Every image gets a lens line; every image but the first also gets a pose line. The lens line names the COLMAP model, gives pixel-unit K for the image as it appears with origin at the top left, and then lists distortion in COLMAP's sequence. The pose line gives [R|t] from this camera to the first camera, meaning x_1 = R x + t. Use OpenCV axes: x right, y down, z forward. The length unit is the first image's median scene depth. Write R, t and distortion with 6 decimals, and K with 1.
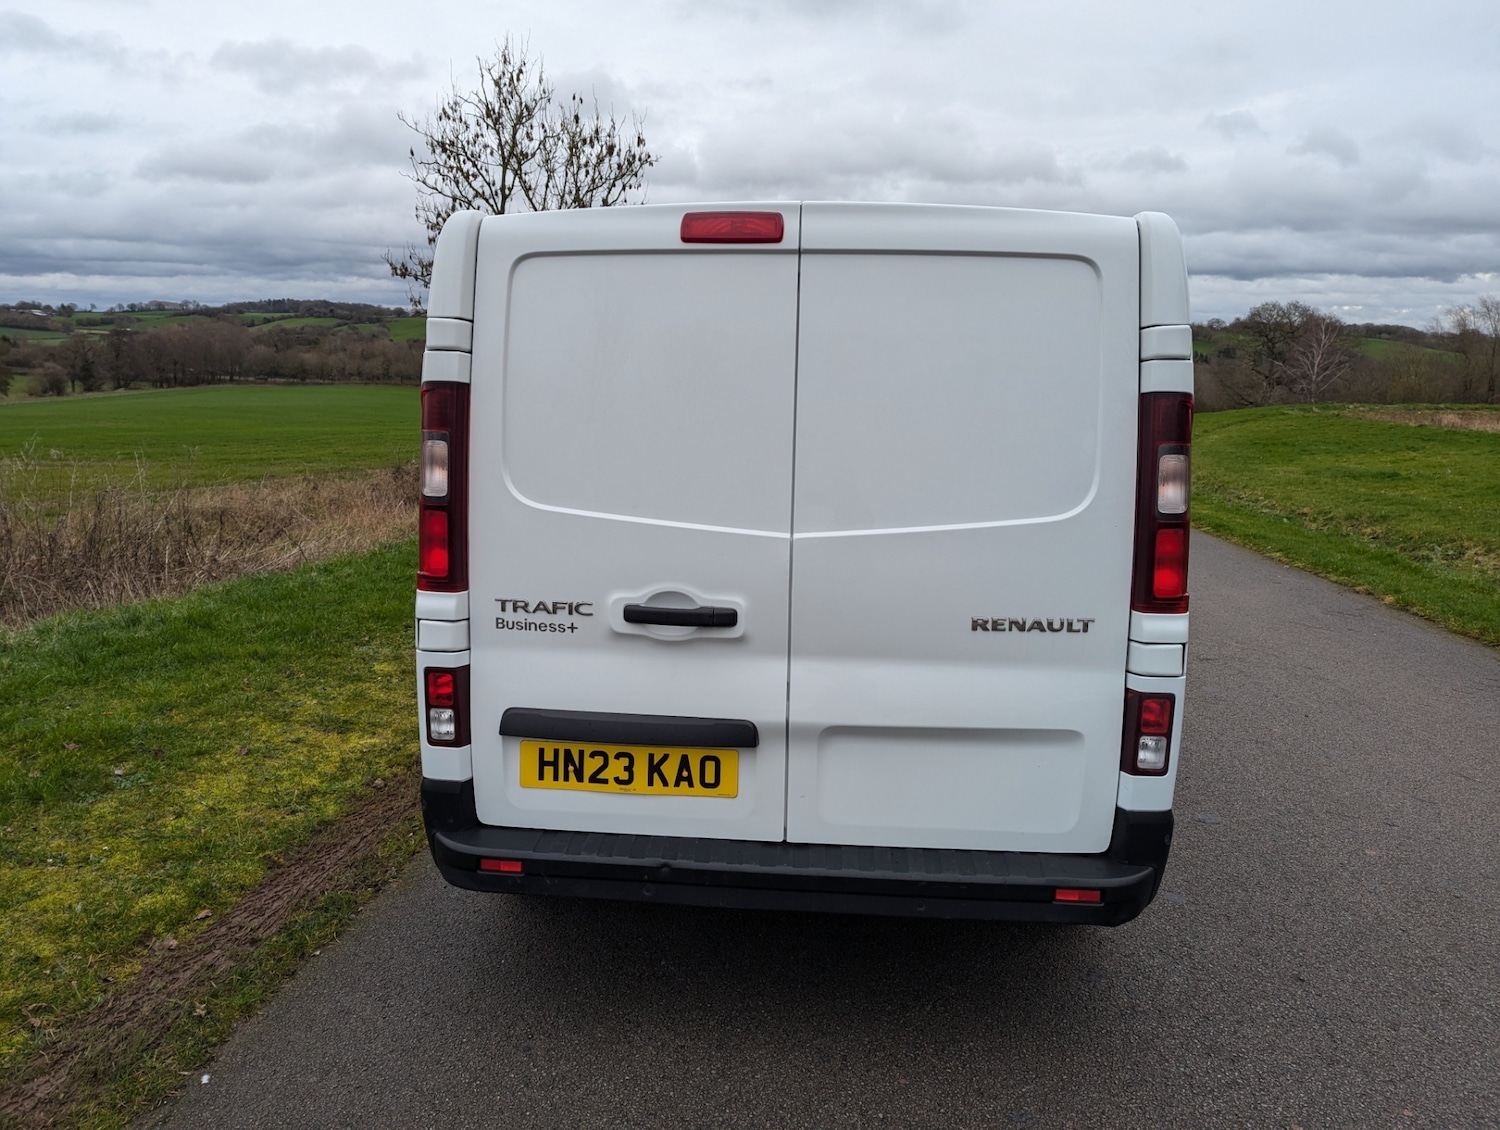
lens RADIAL K [[1052.2, 0, 754.7], [0, 1052.2, 557.0], [0, 0, 1]] dist [0.079911, -0.065006]
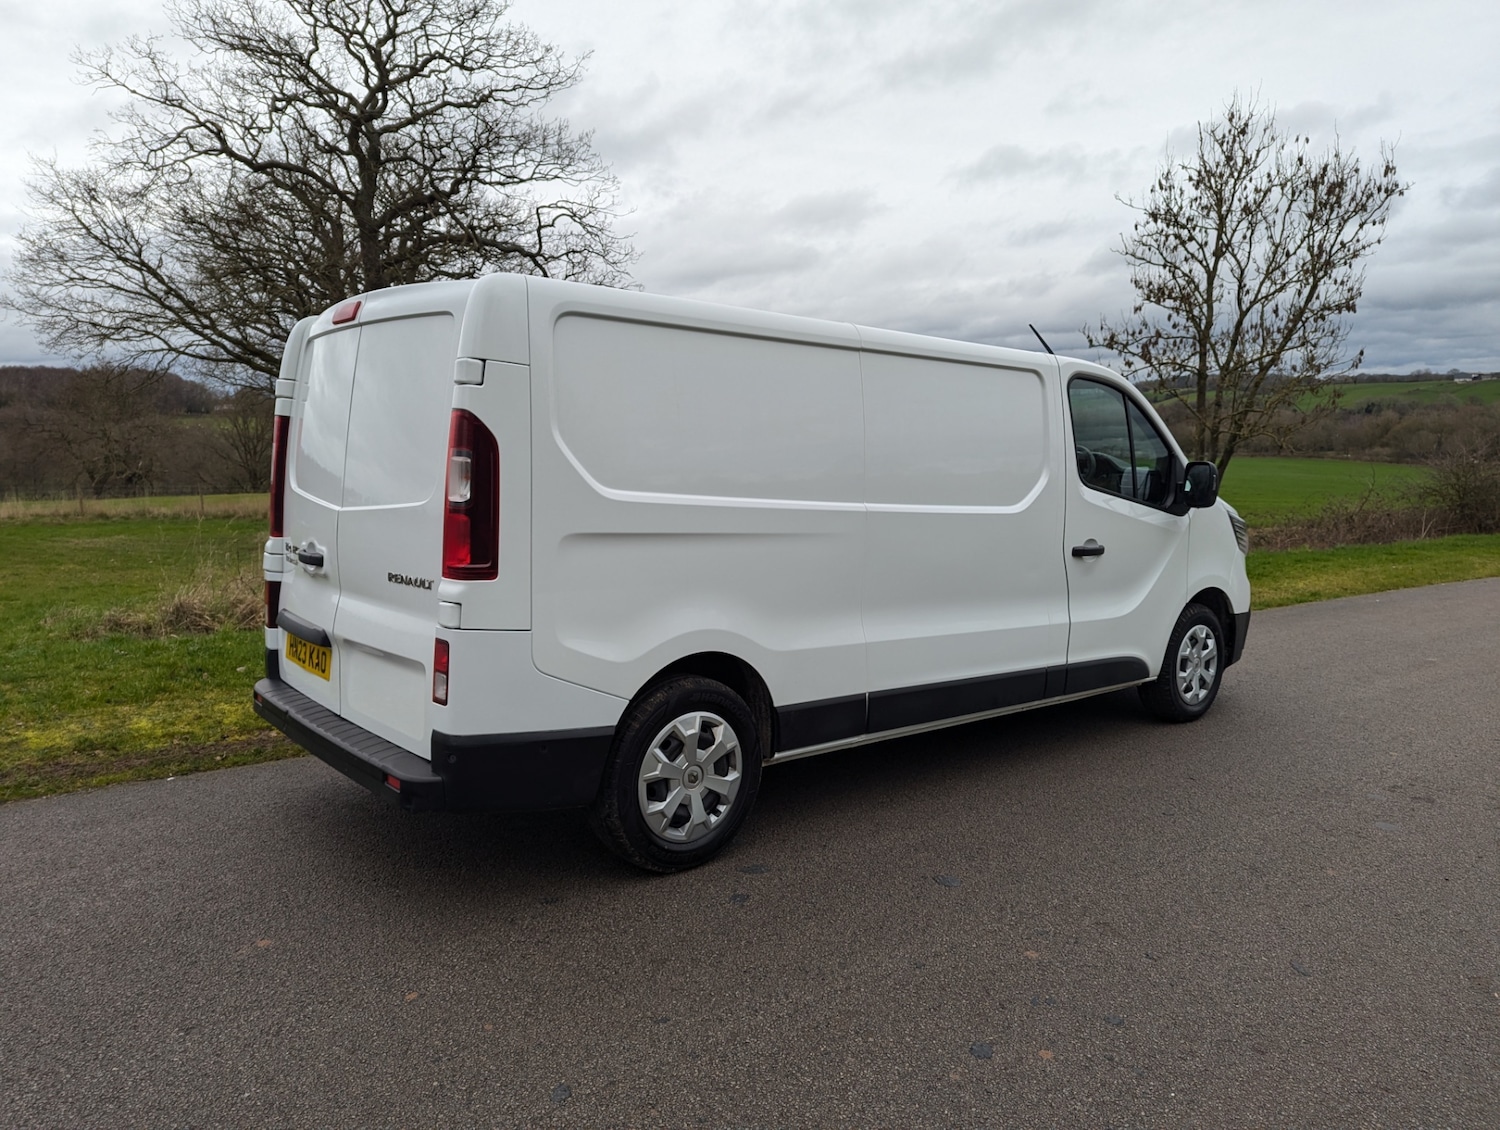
lens RADIAL K [[1053.8, 0, 747.2], [0, 1053.8, 562.4], [0, 0, 1]] dist [0.090731, -0.087602]
pose [[0.697689, 0.071511, -0.712823, 1.486705], [-0.115903, 0.993165, -0.013807, 0.008620], [0.706963, 0.092251, 0.701208, 0.332083]]
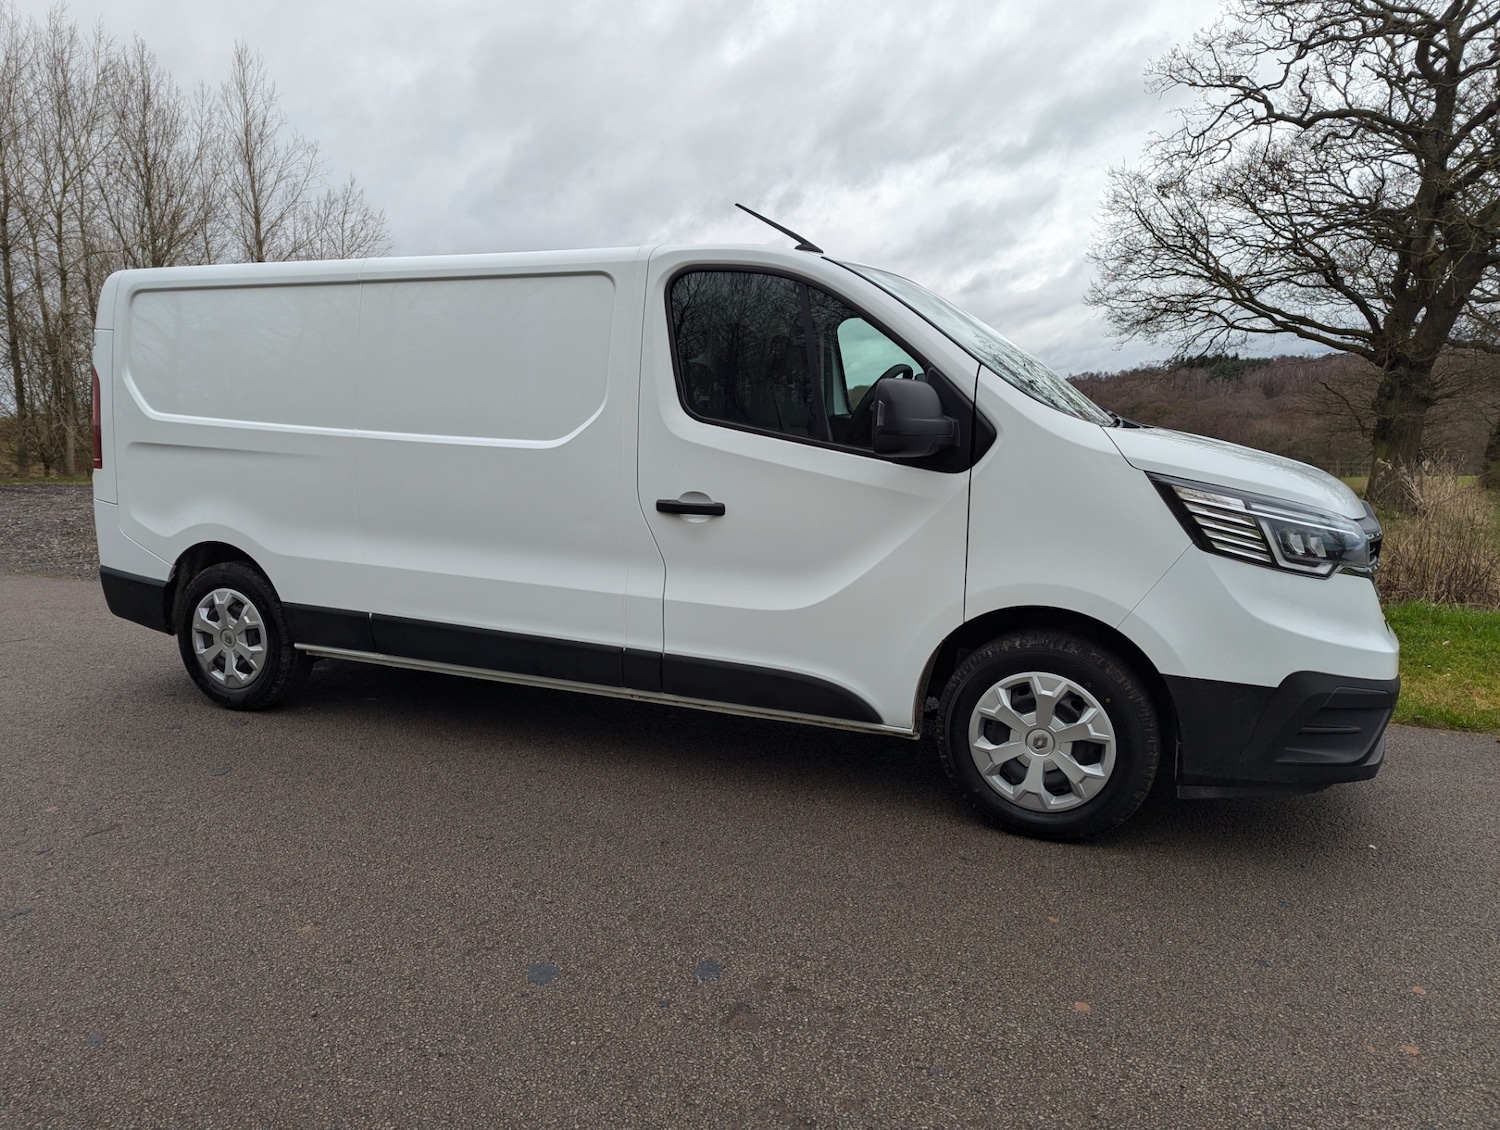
lens RADIAL K [[1052.2, 0, 754.7], [0, 1052.2, 557.0], [0, 0, 1]] dist [0.079911, -0.065006]
pose [[-0.345787, 0.104648, -0.932459, 1.849593], [-0.151435, 0.974510, 0.165524, -0.307181], [0.926012, 0.198443, -0.321126, 2.781159]]
